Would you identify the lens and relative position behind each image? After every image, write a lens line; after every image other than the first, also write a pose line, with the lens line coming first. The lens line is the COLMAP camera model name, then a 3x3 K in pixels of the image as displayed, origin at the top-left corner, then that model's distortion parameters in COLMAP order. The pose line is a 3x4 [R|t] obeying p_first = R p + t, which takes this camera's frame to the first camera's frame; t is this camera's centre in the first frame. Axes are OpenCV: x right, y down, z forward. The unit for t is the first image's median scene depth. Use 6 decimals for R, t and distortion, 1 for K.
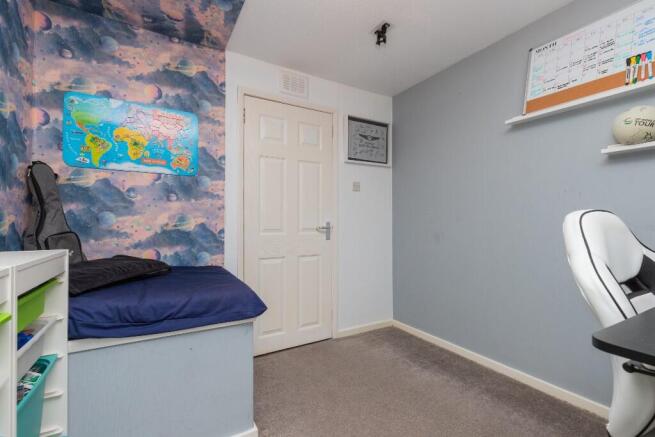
lens RADIAL K [[292.8, 0, 332.8], [0, 292.8, 220.7], [0, 0, 1]] dist [0.001609, 0.000050]
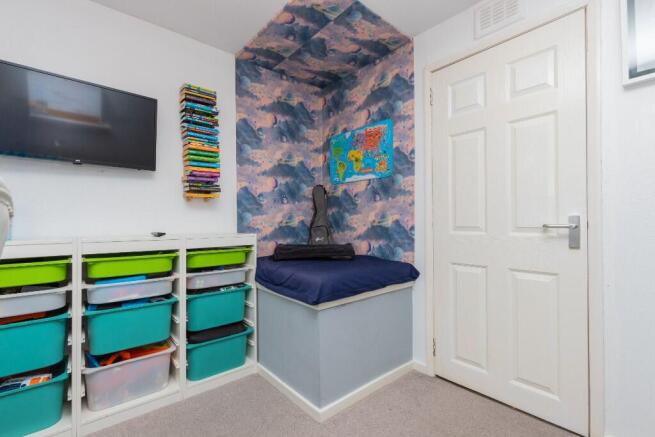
lens RADIAL K [[292.8, 0, 332.8], [0, 292.8, 220.7], [0, 0, 1]] dist [0.001609, 0.000050]
pose [[0.171416, -0.003681, -0.985192, 0.581165], [0.013285, 0.999911, -0.001425, 0.010719], [0.985109, -0.012844, 0.171450, 0.633683]]
